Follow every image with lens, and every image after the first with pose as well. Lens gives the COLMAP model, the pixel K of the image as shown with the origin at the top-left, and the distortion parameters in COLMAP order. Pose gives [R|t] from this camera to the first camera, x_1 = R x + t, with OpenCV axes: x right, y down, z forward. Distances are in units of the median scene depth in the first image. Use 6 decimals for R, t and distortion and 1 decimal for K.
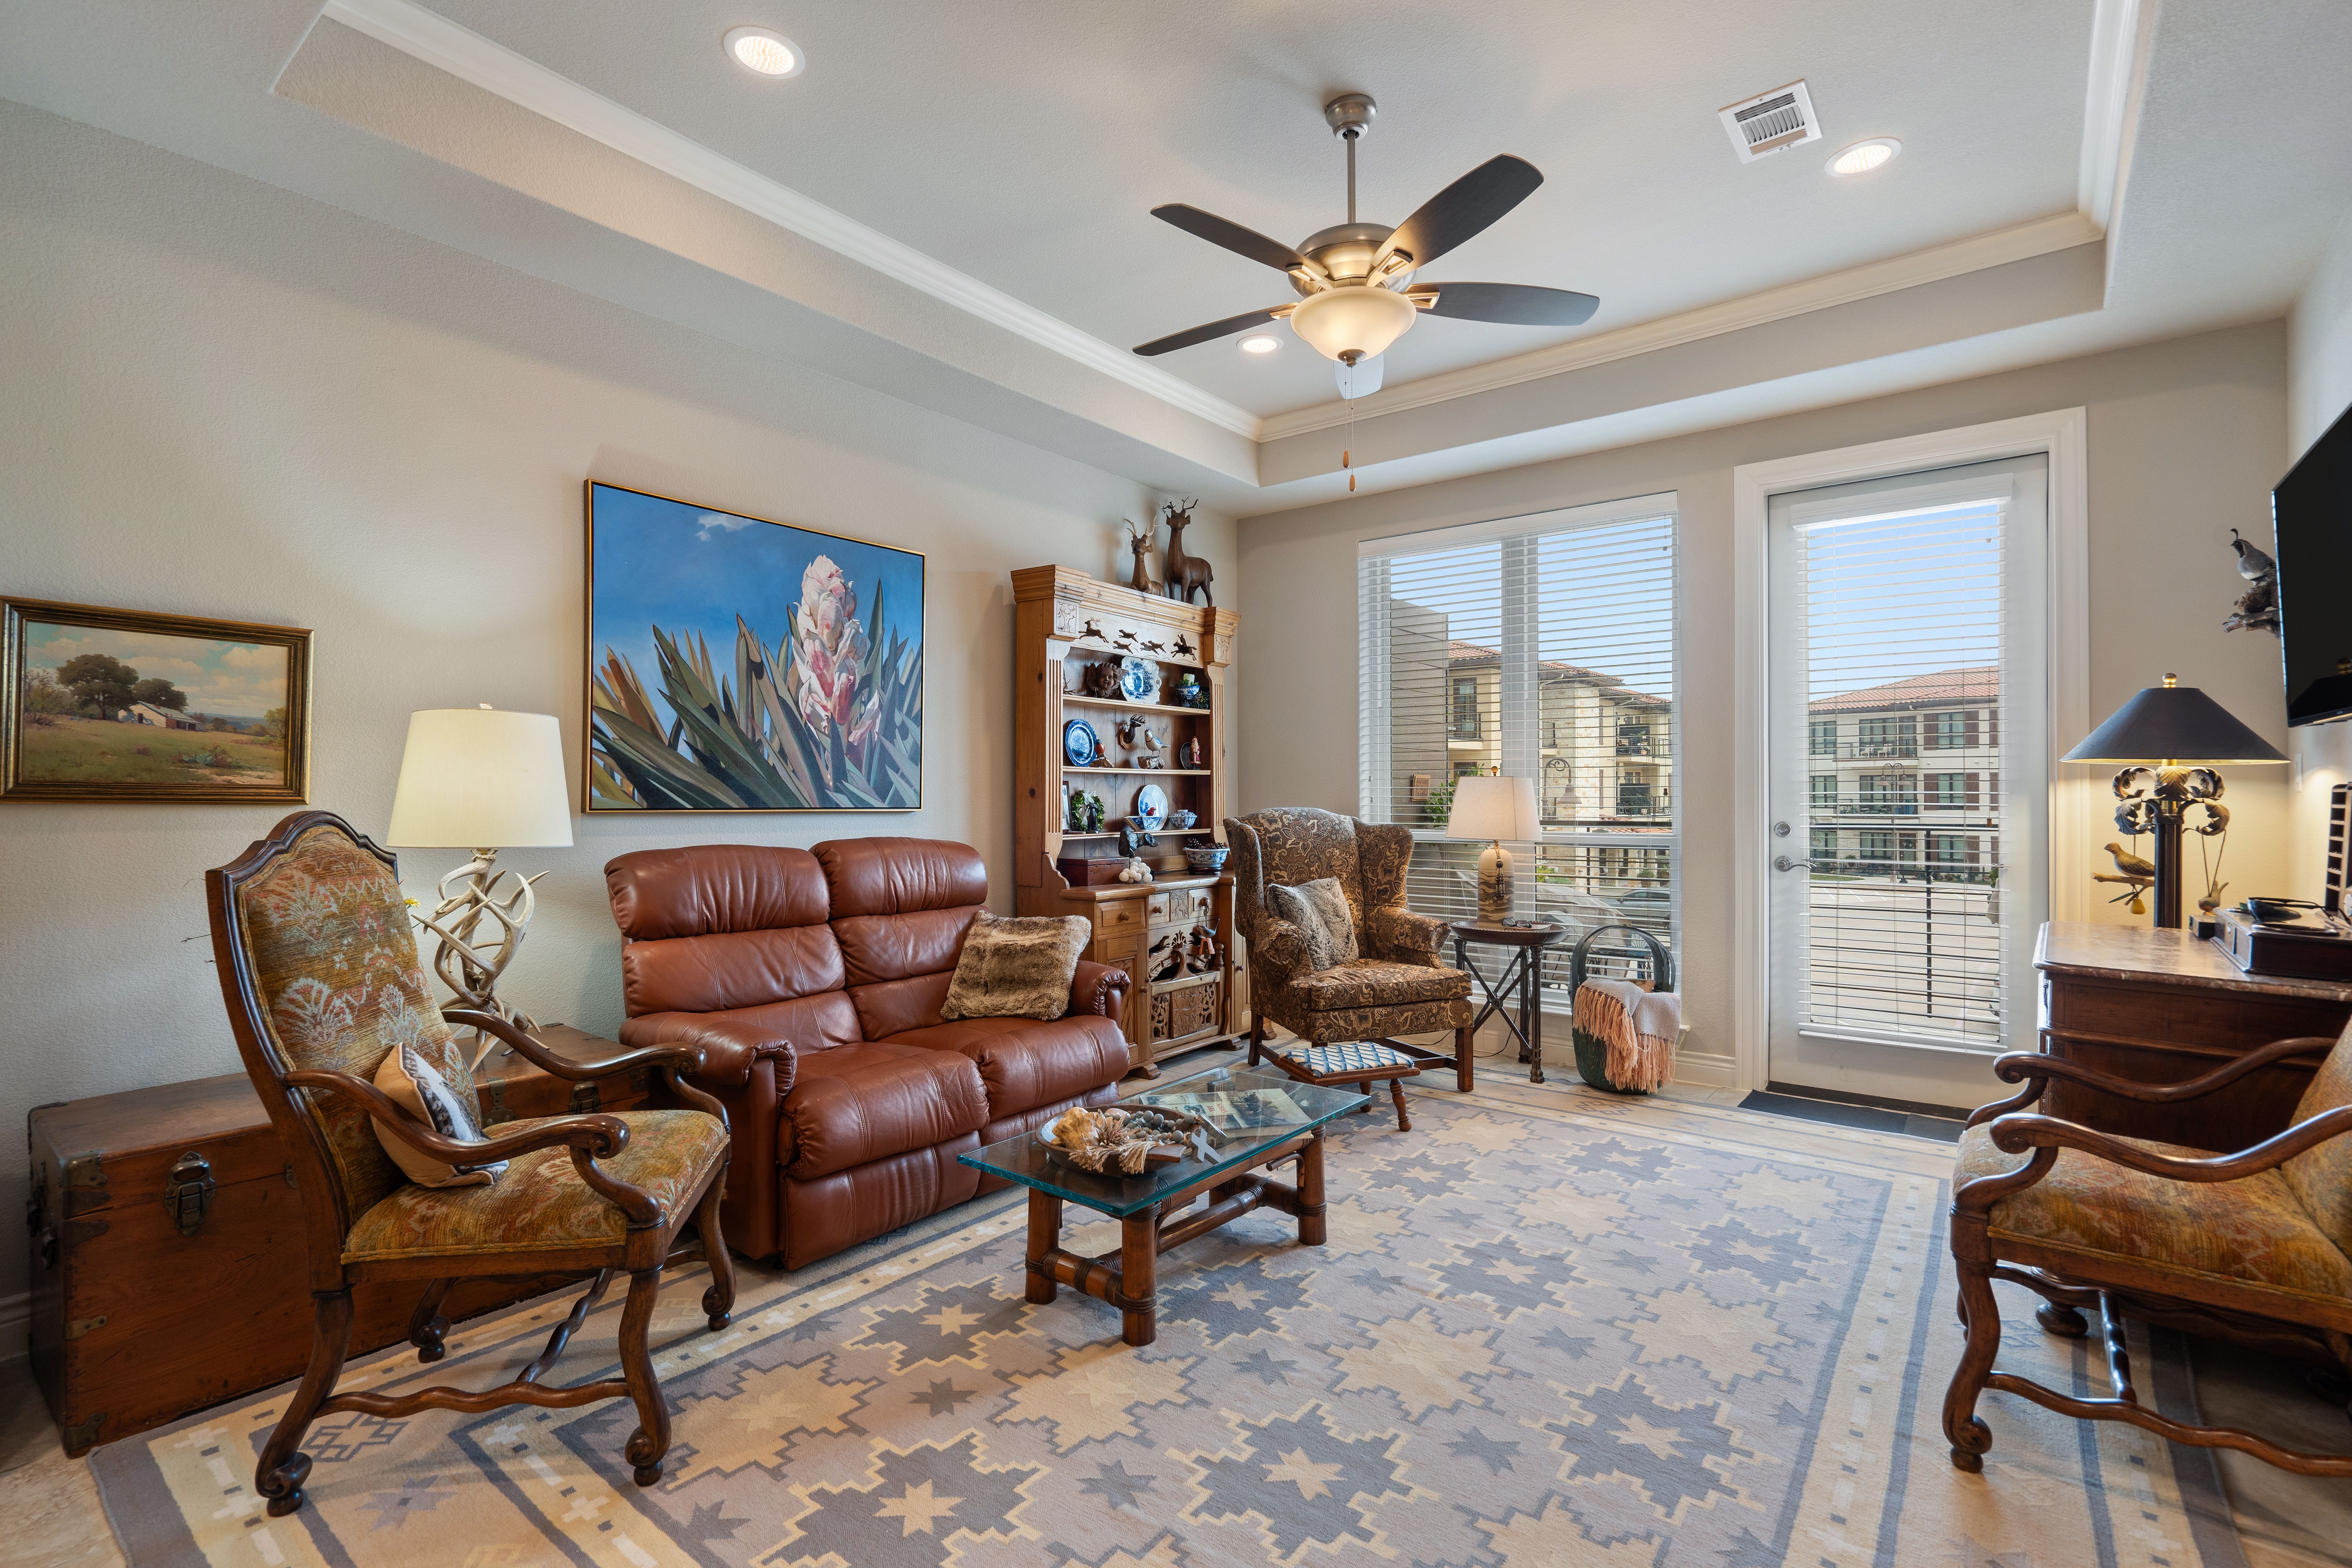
lens RADIAL K [[1074.9, 0, 1174.3], [0, 1074.9, 790.1], [0, 0, 1]] dist [-0.004509, 0.001072]
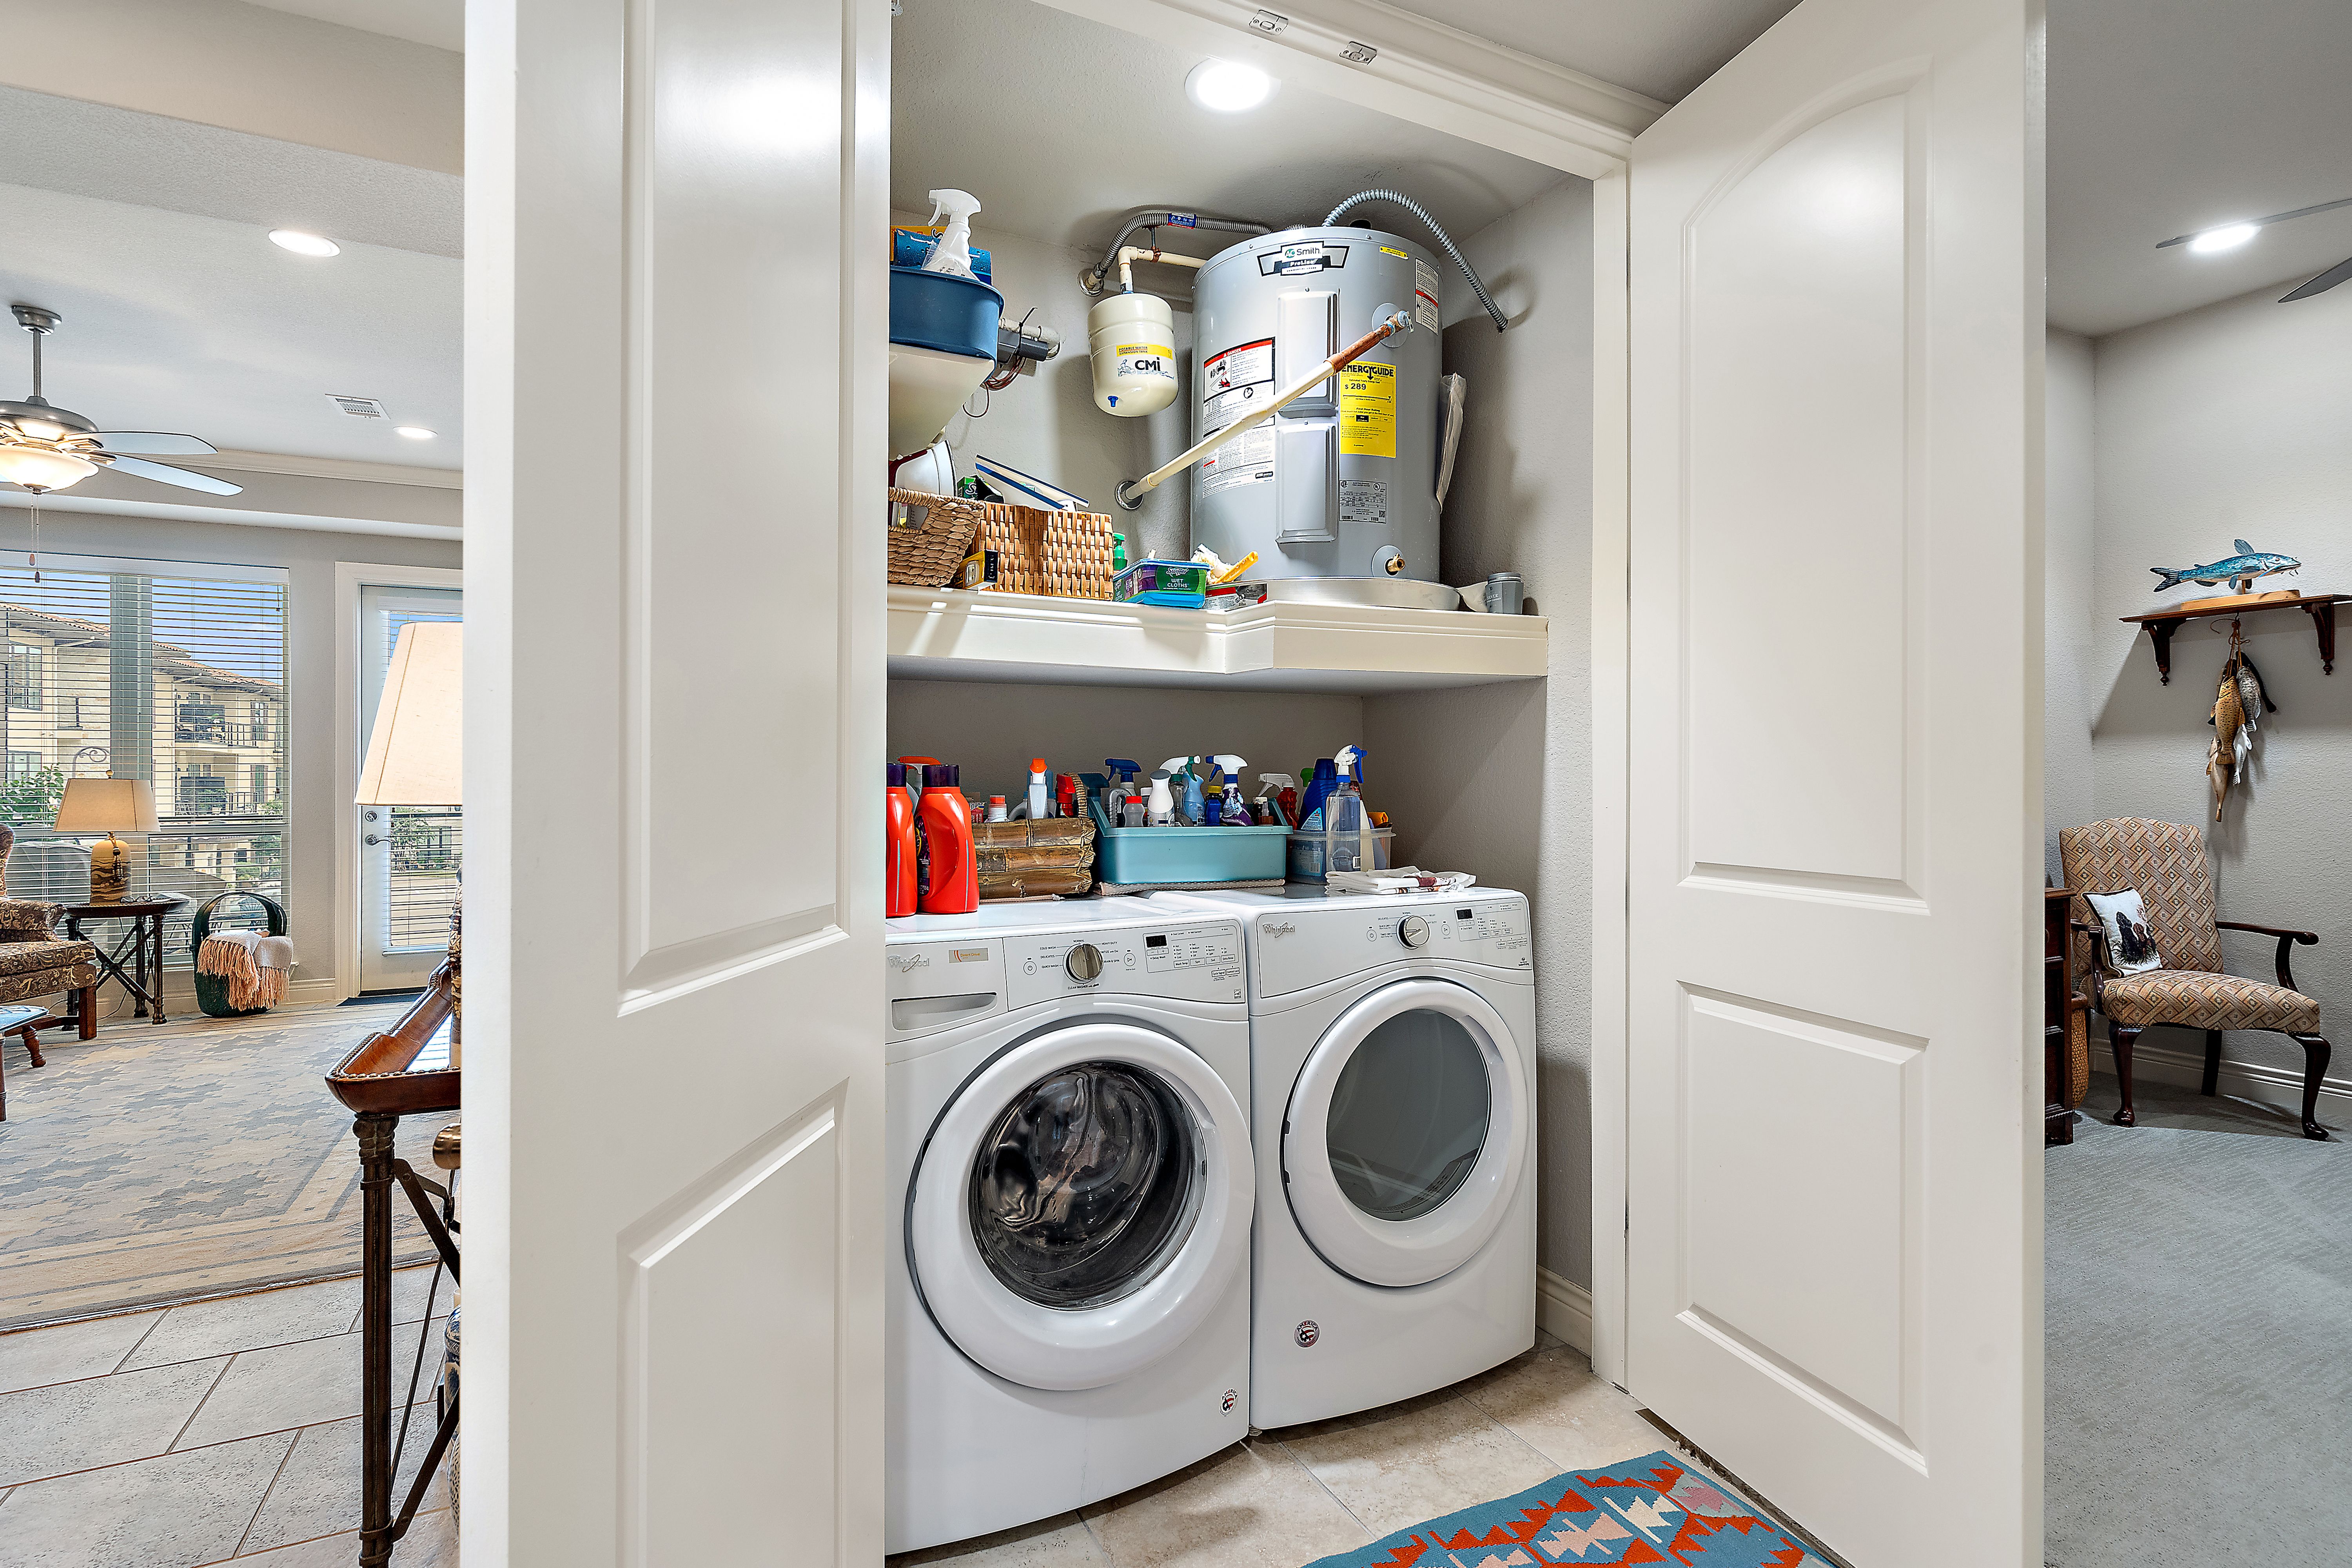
lens RADIAL K [[1114.1, 0, 1176.5], [0, 1114.1, 781.0], [0, 0, 1]] dist [-0.003389, -0.000796]
pose [[0.429152, 0.002601, 0.903228, -0.346890], [0.000478, 0.999995, -0.003107, -0.006609], [-0.903232, 0.001765, 0.429149, -0.672593]]
